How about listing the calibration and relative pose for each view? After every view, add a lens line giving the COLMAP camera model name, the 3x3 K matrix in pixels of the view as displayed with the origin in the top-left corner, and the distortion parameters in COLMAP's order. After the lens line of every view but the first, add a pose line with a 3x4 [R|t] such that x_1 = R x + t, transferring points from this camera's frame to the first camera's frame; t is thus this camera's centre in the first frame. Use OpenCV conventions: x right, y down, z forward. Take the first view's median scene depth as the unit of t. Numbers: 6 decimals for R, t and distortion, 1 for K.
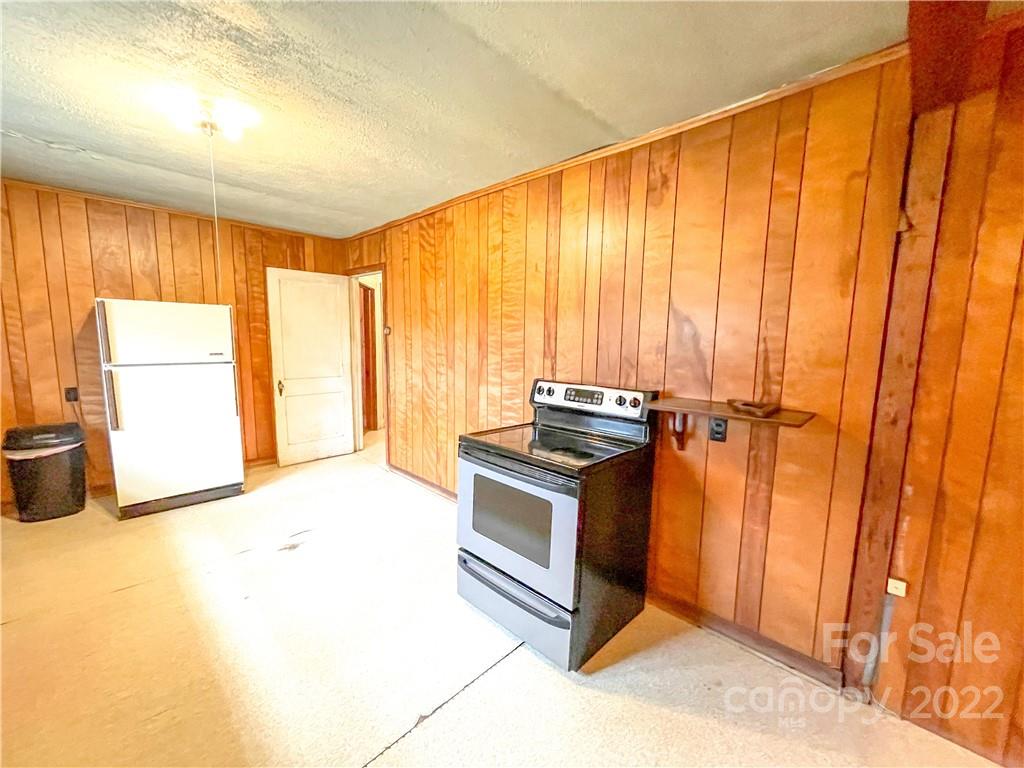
lens RADIAL K [[408.9, 0, 511.1], [0, 408.9, 386.1], [0, 0, 1]] dist [0.000421, -0.000030]
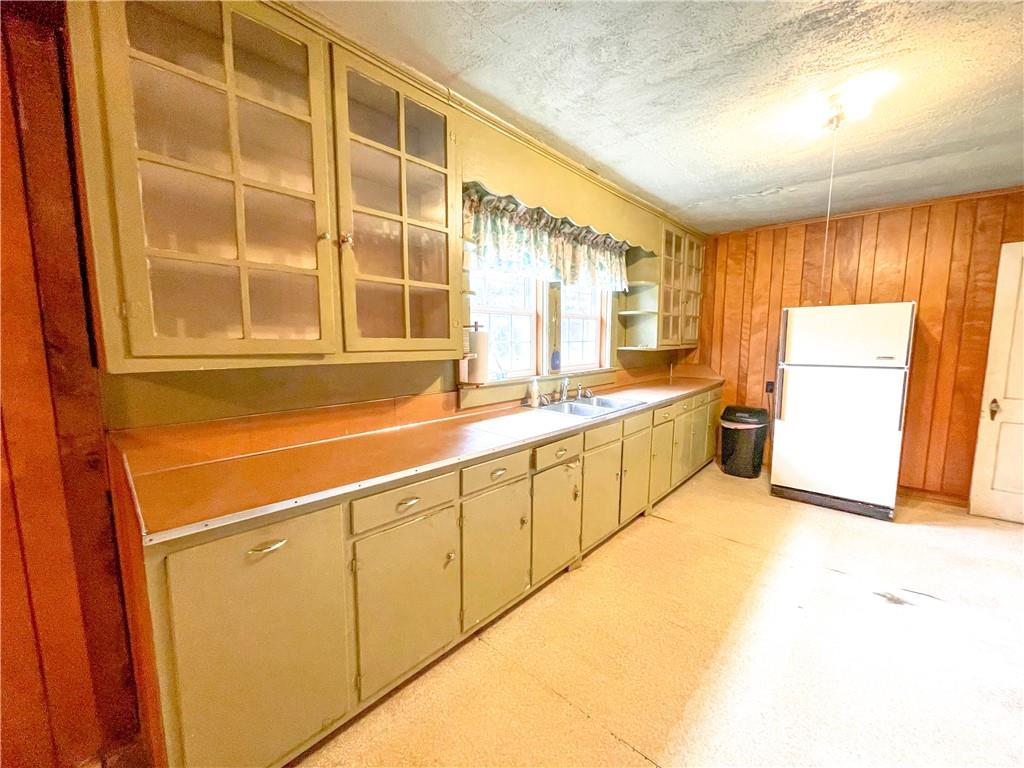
lens RADIAL K [[408.9, 0, 510.1], [0, 408.9, 387.8], [0, 0, 1]] dist [0.000421, -0.000030]
pose [[0.045938, 0.098268, -0.994099, 0.143546], [-0.114703, 0.989087, 0.092472, -0.001885], [0.992337, 0.109778, 0.056708, 0.135101]]
